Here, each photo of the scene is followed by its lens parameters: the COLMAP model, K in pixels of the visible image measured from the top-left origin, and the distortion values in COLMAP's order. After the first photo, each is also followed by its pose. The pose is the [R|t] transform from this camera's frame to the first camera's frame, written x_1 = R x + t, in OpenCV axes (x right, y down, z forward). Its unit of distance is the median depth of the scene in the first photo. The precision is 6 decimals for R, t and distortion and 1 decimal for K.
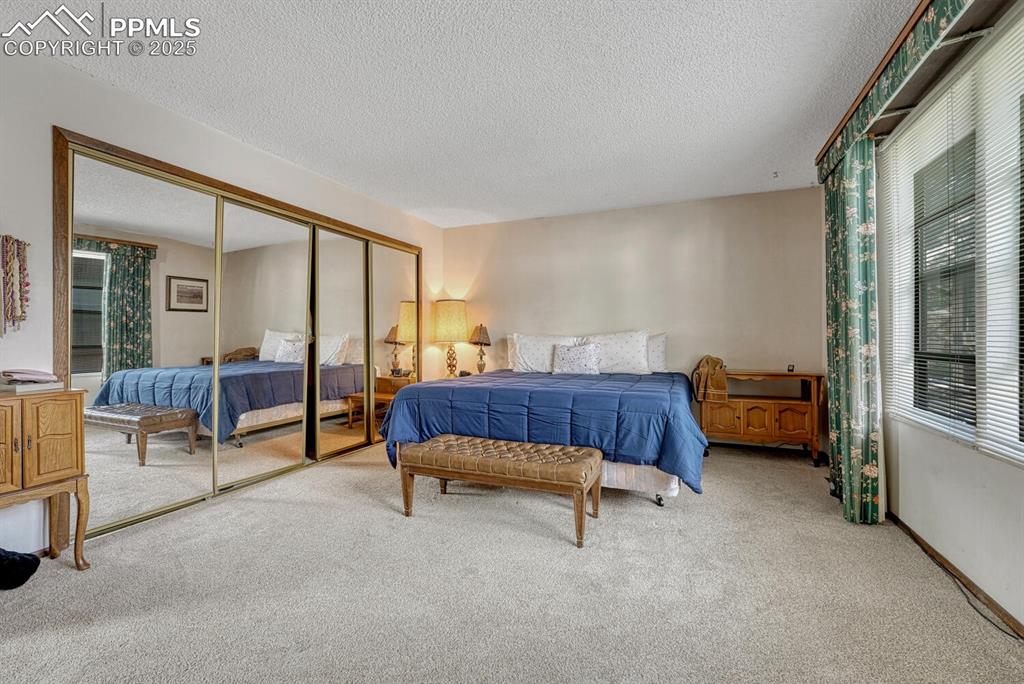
lens RADIAL K [[448.7, 0, 512.7], [0, 448.7, 341.5], [0, 0, 1]] dist [-0.004845, 0.001978]
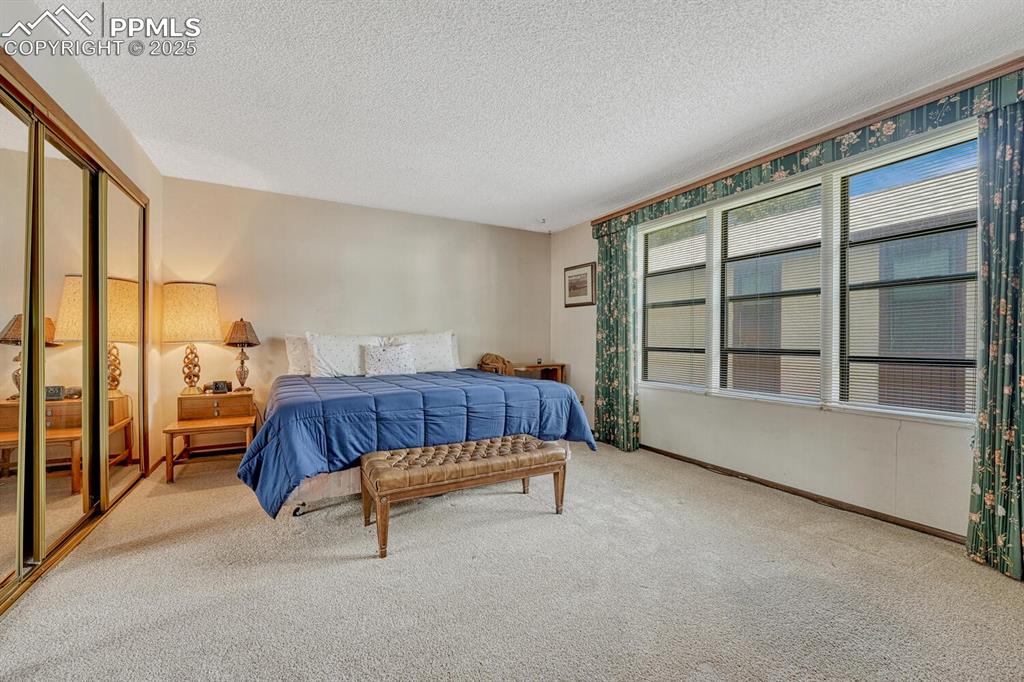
lens RADIAL K [[448.7, 0, 513.4], [0, 448.7, 339.9], [0, 0, 1]] dist [-0.004845, 0.001978]
pose [[0.596383, 0.004331, 0.802689, -0.518095], [-0.000979, 0.999989, -0.004668, 0.000747], [-0.802700, 0.001998, 0.596380, 0.227741]]
